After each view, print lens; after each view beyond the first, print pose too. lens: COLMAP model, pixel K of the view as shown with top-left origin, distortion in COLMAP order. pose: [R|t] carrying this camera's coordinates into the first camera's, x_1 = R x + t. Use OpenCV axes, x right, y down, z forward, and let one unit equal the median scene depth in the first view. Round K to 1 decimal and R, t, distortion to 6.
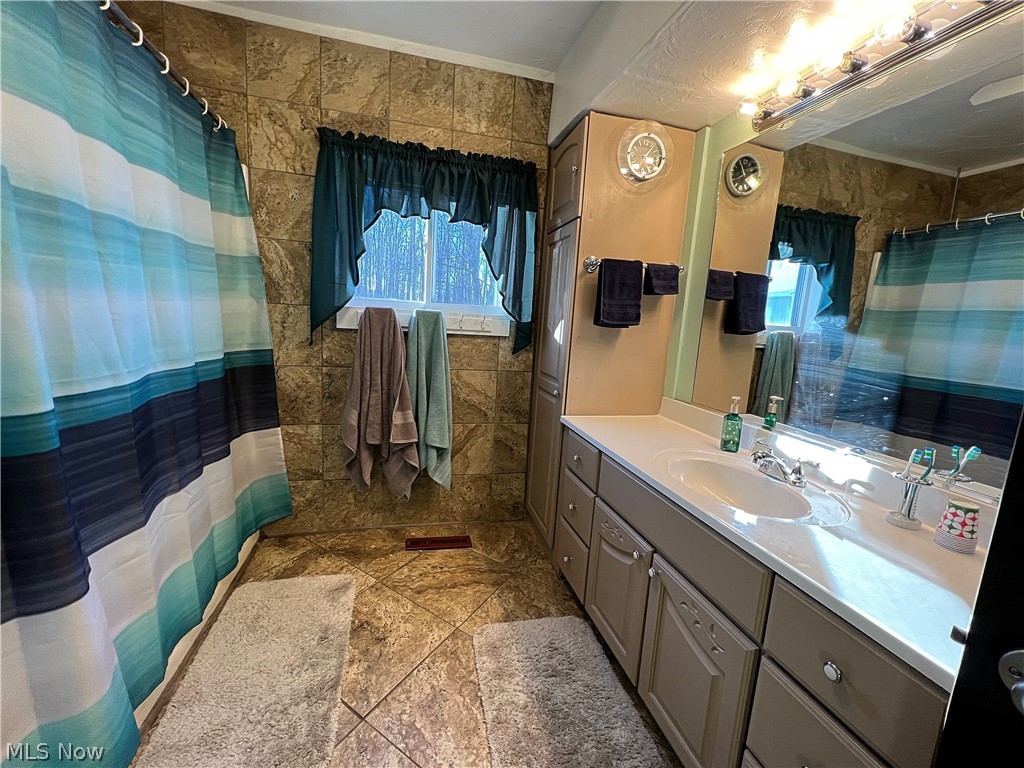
lens RADIAL K [[410.7, 0, 509.8], [0, 410.7, 379.6], [0, 0, 1]] dist [-0.000841, -0.000216]
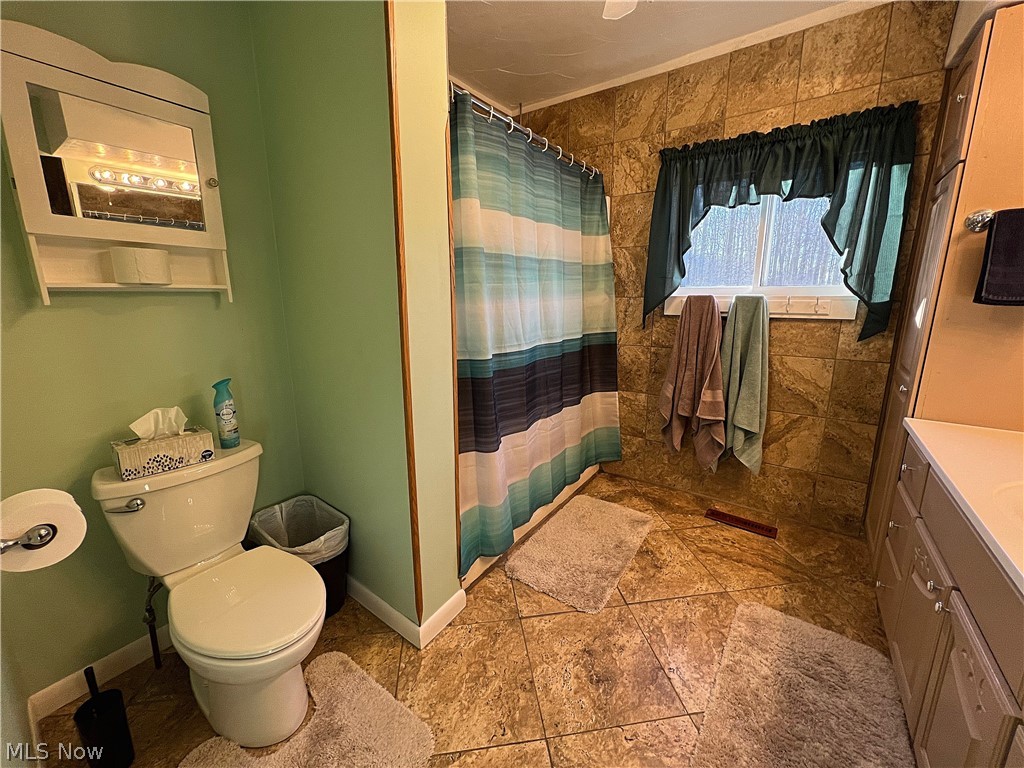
lens RADIAL K [[410.7, 0, 509.8], [0, 410.7, 379.6], [0, 0, 1]] dist [-0.000841, -0.000216]
pose [[0.638716, 0.097486, -0.763242, 0.230950], [-0.069255, 0.995199, 0.069157, 0.011187], [0.766319, 0.008687, 0.642401, -0.115032]]
